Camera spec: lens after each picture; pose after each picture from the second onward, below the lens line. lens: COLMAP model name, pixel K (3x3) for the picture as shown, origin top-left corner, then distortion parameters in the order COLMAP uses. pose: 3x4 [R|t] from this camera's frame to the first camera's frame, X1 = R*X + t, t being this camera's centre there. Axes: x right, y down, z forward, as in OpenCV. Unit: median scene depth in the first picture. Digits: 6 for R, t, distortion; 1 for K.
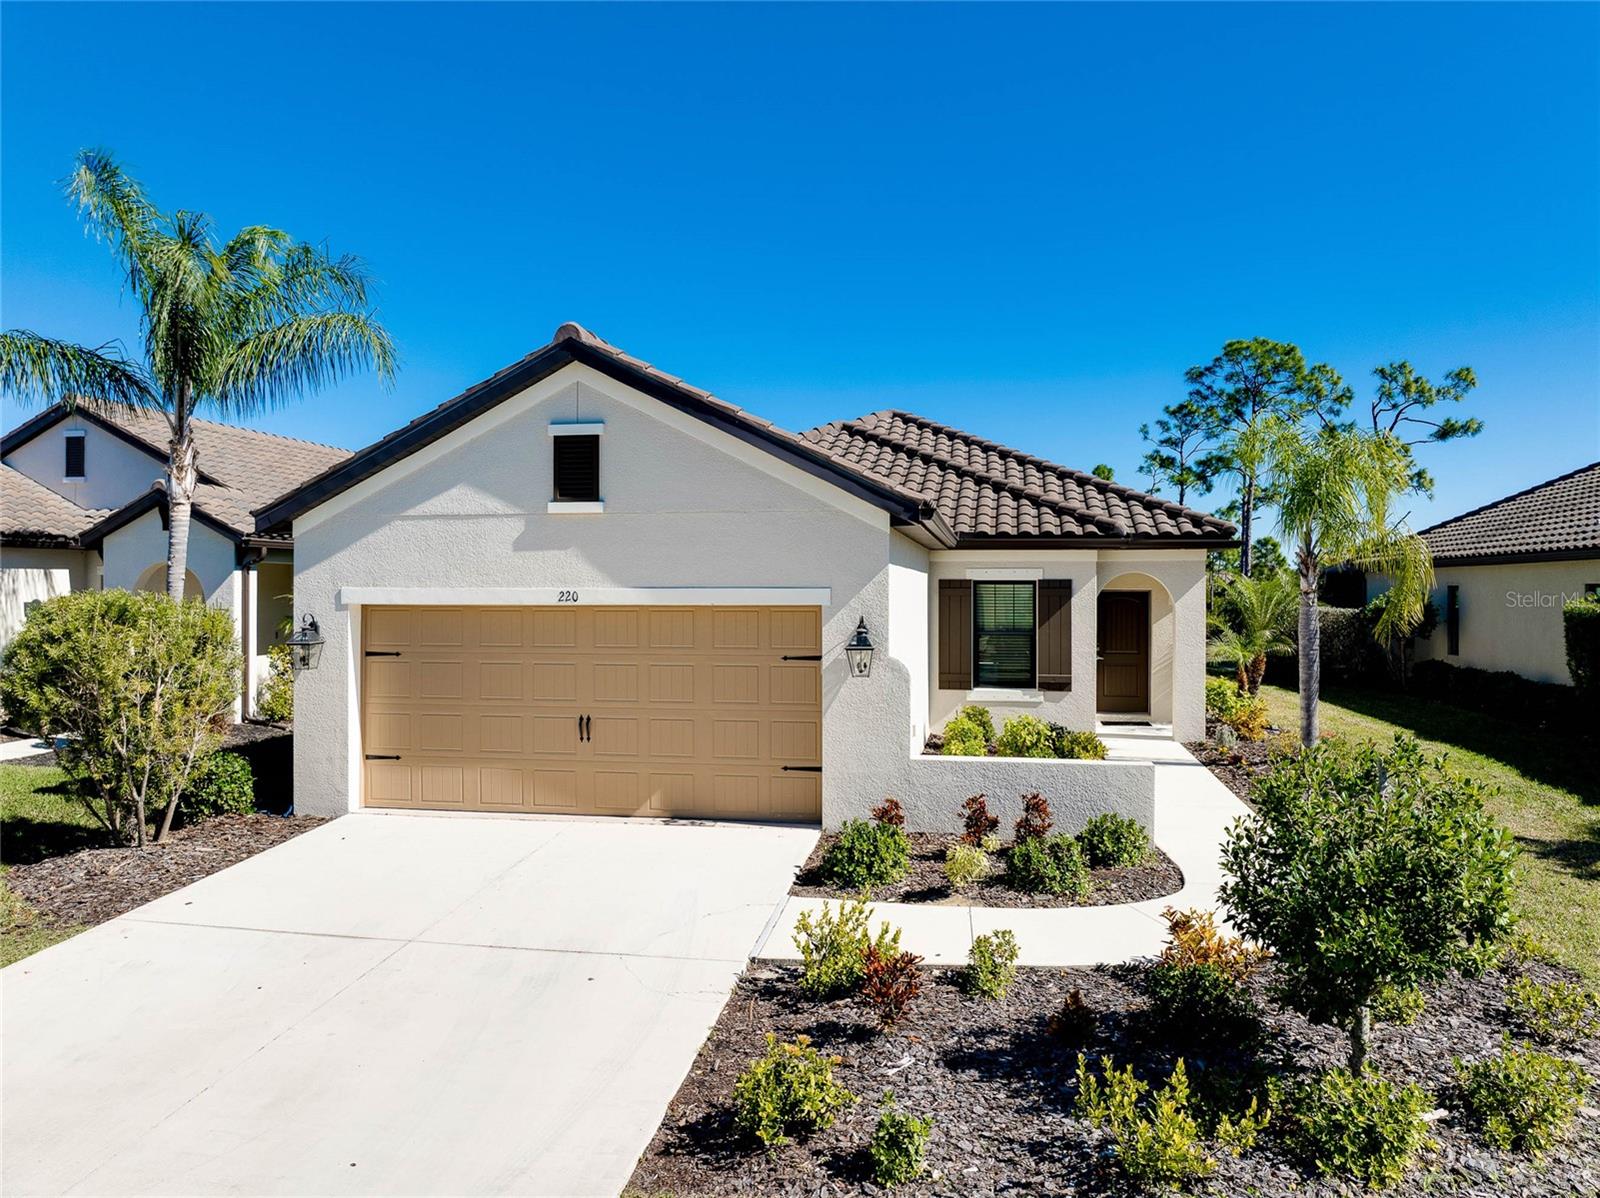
lens RADIAL K [[1136.8, 0, 783.6], [0, 1136.8, 599.7], [0, 0, 1]] dist [-0.041664, 0.005291]
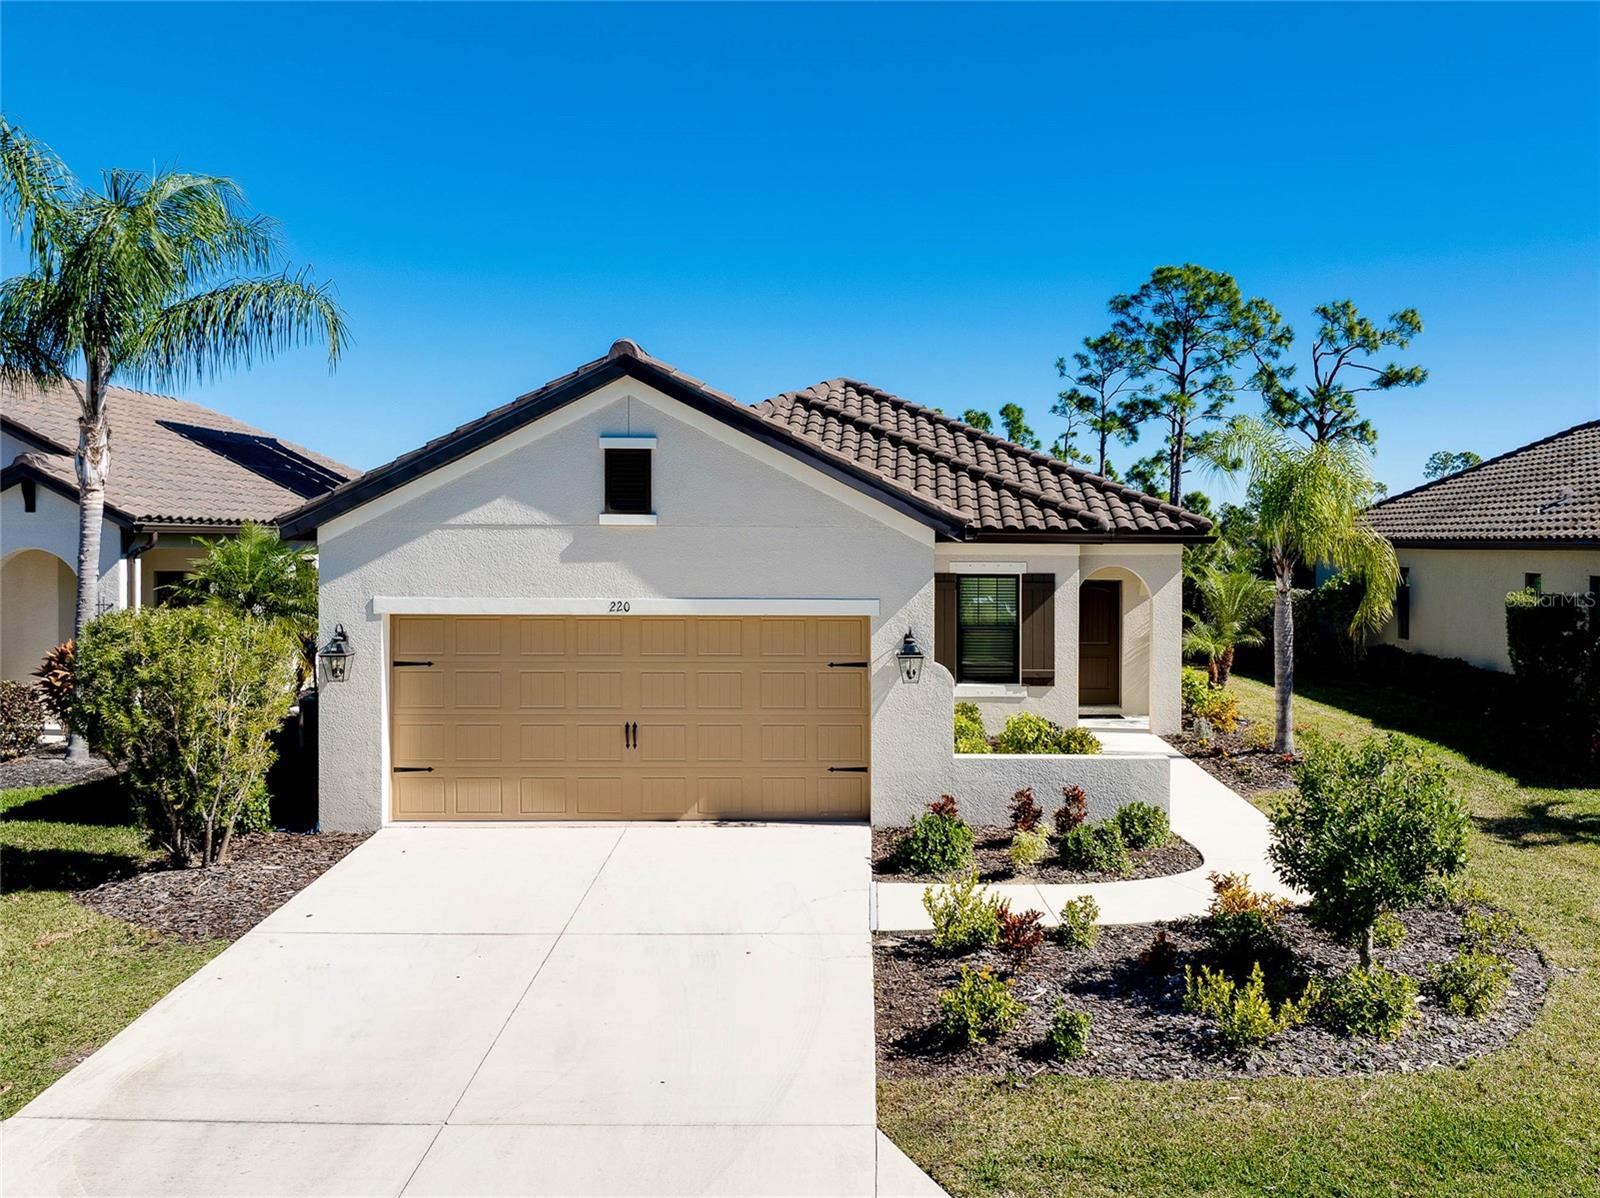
lens RADIAL K [[1447.9, 0, 874.8], [0, 1447.9, 581.4], [0, 0, 1]] dist [-0.026772, -0.009941]
pose [[0.980933, -0.001079, 0.194346, -0.212536], [-0.002551, 0.999827, 0.018428, -0.049193], [-0.194332, -0.018572, 0.980760, -0.309609]]
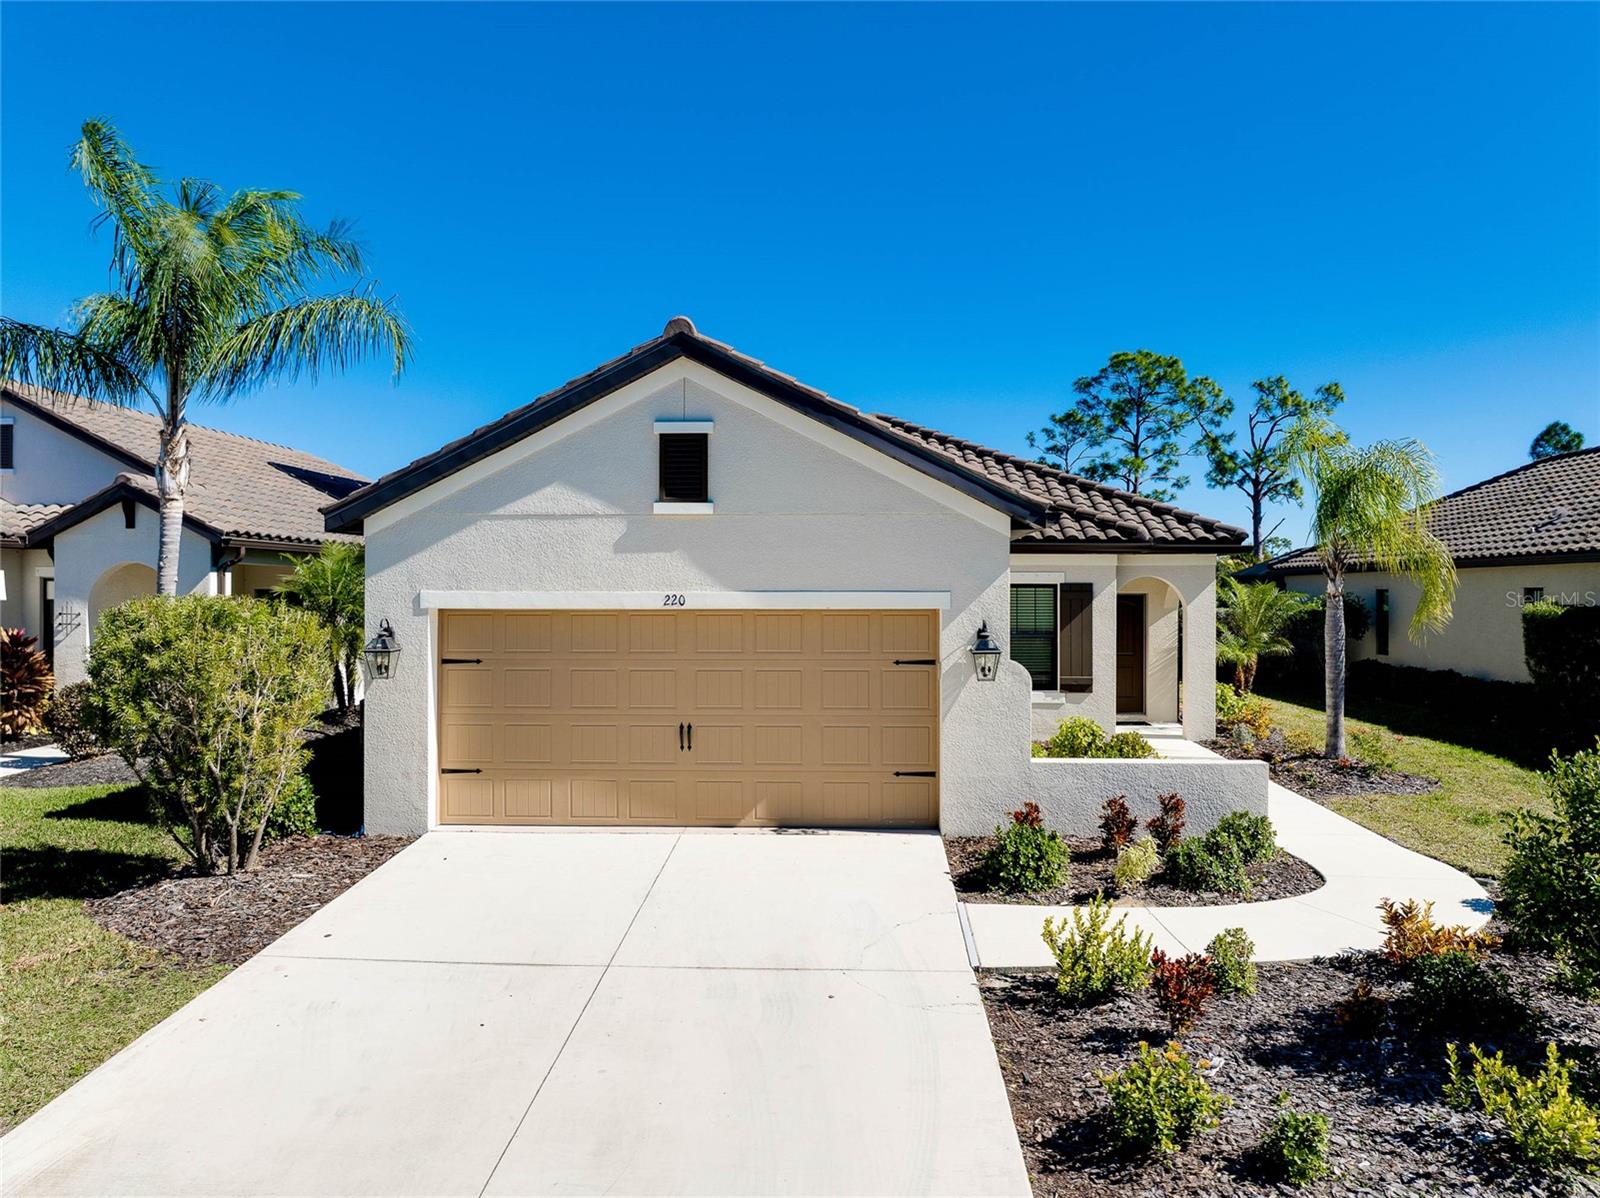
lens RADIAL K [[1140.8, 0, 790.7], [0, 1140.8, 596.1], [0, 0, 1]] dist [-0.034089, -0.009985]
pose [[0.991825, -0.000167, 0.127607, -0.210372], [0.000903, 0.999983, -0.005706, -0.000764], [-0.127604, 0.005775, 0.991808, 0.025660]]
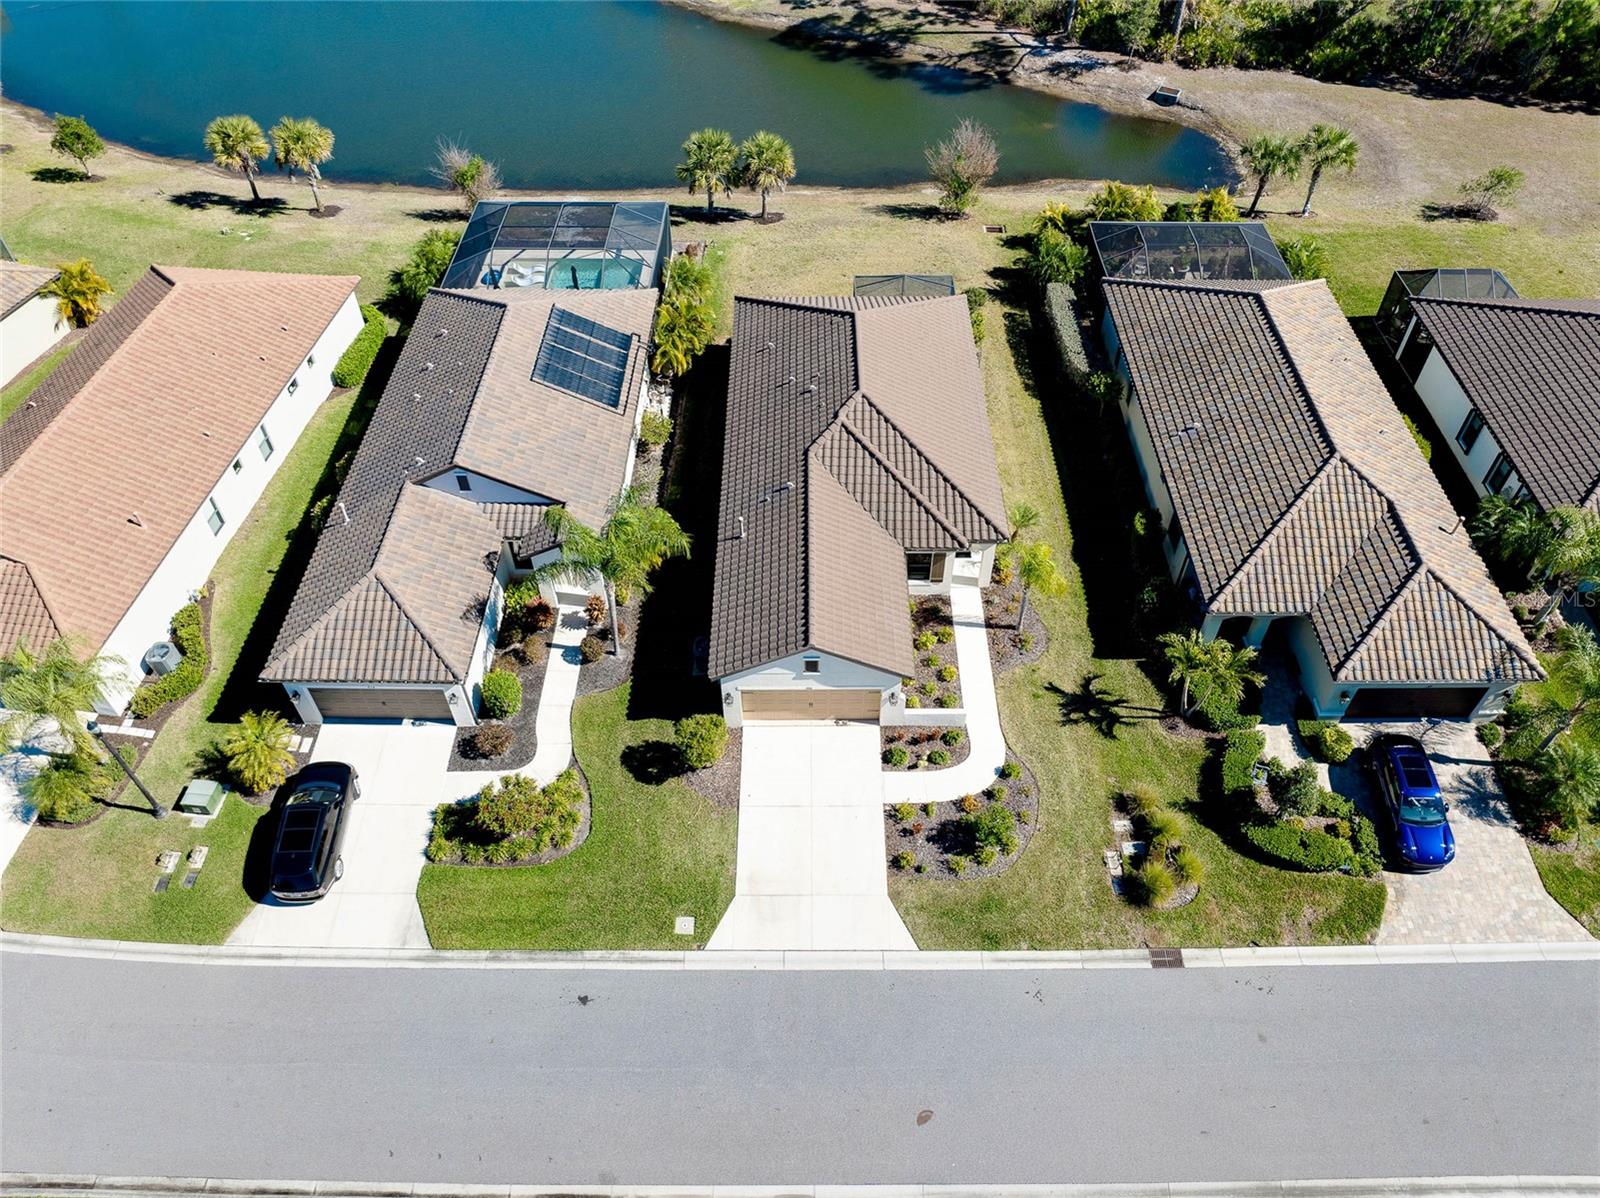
lens RADIAL K [[1140.8, 0, 790.7], [0, 1140.8, 596.1], [0, 0, 1]] dist [-0.034089, -0.009985]
pose [[0.984880, -0.142945, 0.097869, -0.534919], [0.028151, 0.689485, 0.723753, -2.675395], [-0.170936, -0.710055, 0.683084, -1.158488]]
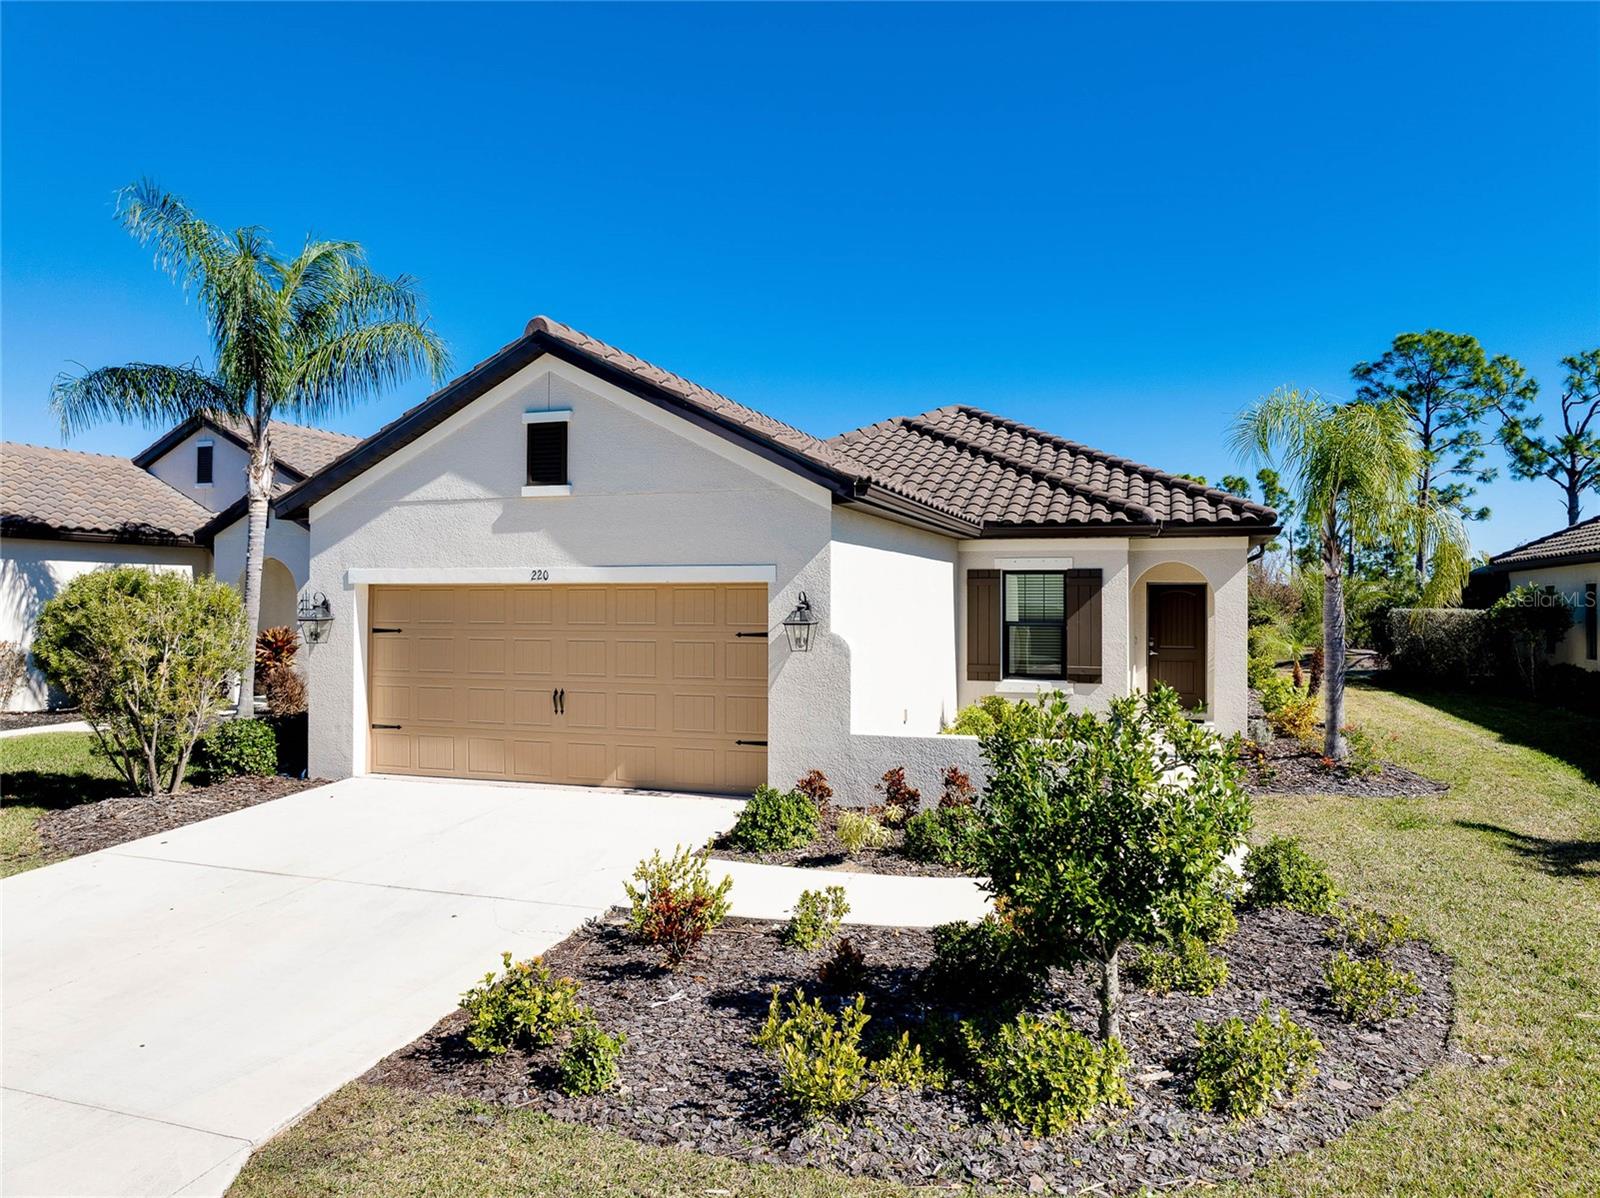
lens RADIAL K [[1132.6, 0, 779.7], [0, 1132.6, 598.0], [0, 0, 1]] dist [-0.043627, 0.006482]
pose [[0.987393, 0.001545, -0.158280, 0.192867], [-0.003656, 0.999908, -0.013046, 0.030426], [0.158245, 0.013460, 0.987308, -0.003351]]
